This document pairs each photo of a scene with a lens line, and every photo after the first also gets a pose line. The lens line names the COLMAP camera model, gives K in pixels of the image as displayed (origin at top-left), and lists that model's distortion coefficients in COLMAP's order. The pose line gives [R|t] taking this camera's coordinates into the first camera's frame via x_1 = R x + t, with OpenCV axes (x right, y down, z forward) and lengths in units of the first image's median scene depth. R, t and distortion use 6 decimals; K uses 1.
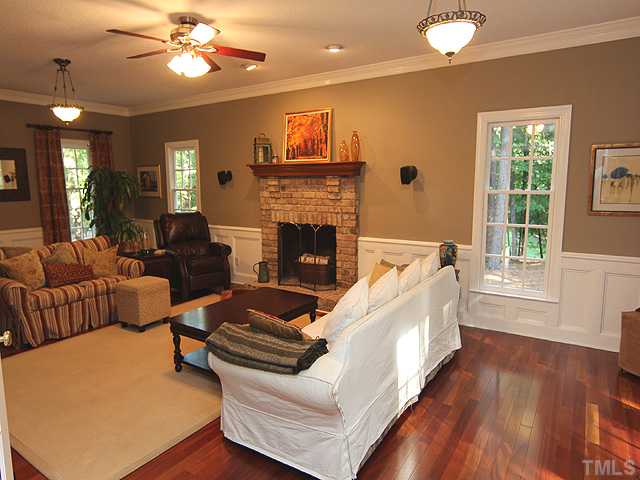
lens RADIAL K [[406.7, 0, 325.2], [0, 406.7, 237.5], [0, 0, 1]] dist [0.007476, 0.003898]
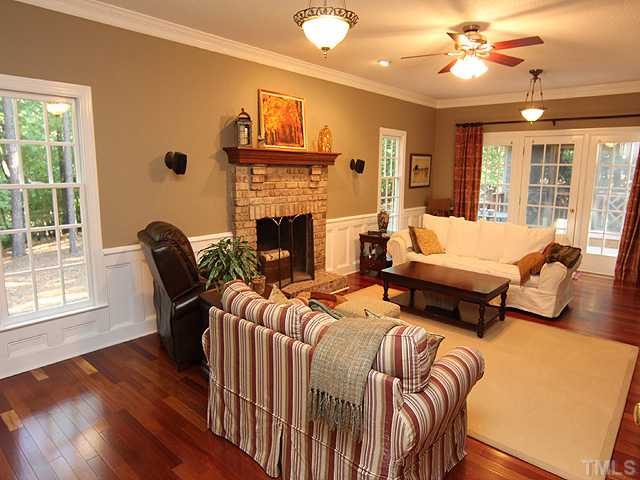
lens RADIAL K [[406.7, 0, 324.9], [0, 406.7, 239.0], [0, 0, 1]] dist [0.007476, 0.003898]
pose [[0.151865, -0.162408, 0.974967, -0.976351], [0.123963, 0.981749, 0.144229, -0.107736], [-0.980597, 0.098956, 0.169226, 0.777485]]
